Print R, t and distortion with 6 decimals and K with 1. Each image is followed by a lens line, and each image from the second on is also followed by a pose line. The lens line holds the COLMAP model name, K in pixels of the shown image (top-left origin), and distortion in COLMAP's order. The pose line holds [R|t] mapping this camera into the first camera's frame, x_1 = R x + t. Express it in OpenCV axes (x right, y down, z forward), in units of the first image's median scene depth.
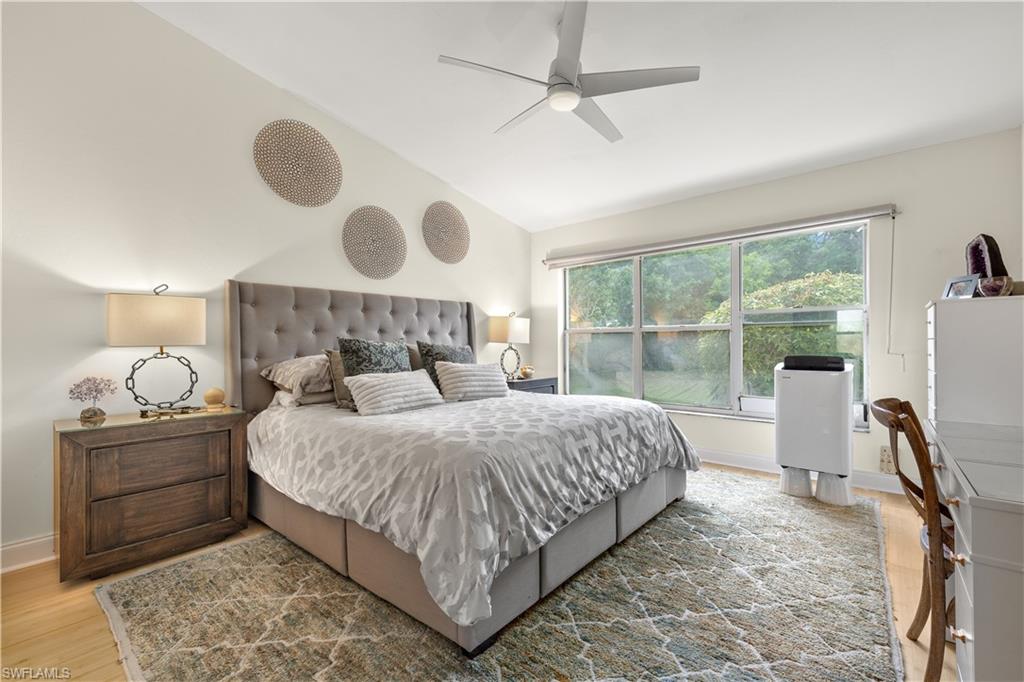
lens RADIAL K [[433.2, 0, 507.9], [0, 433.2, 339.4], [0, 0, 1]] dist [-0.001441, -0.000107]
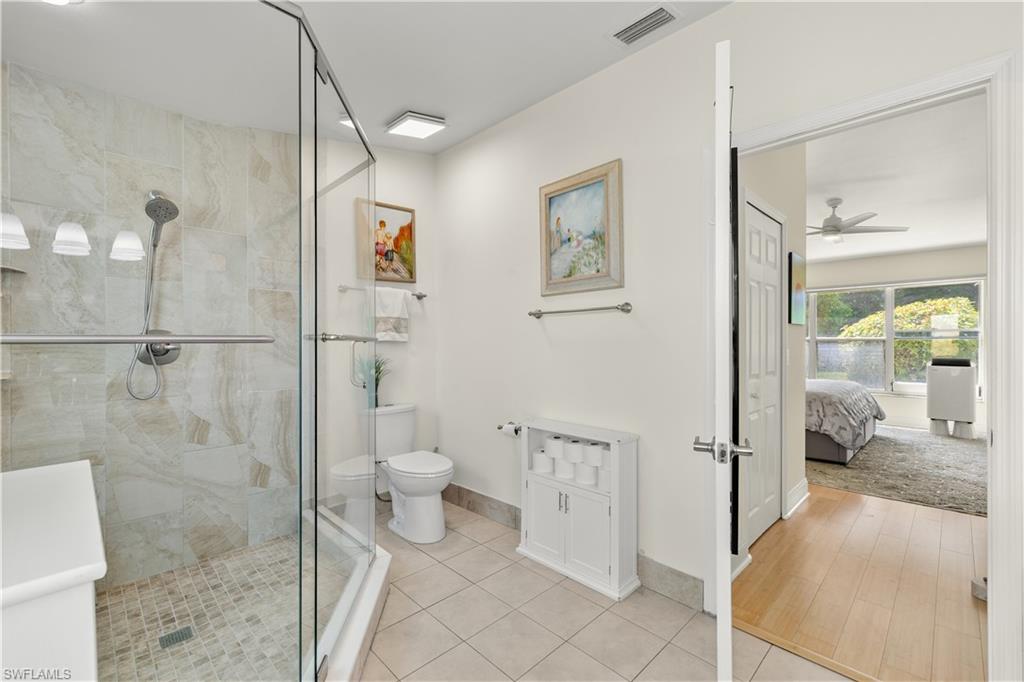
lens RADIAL K [[433.2, 0, 515.9], [0, 433.2, 344.3], [0, 0, 1]] dist [-0.001441, -0.000107]
pose [[0.994176, 0.013086, -0.106968, -0.880681], [-0.012368, 0.999896, 0.007367, -0.007123], [0.107053, -0.006001, 0.994235, -0.953158]]
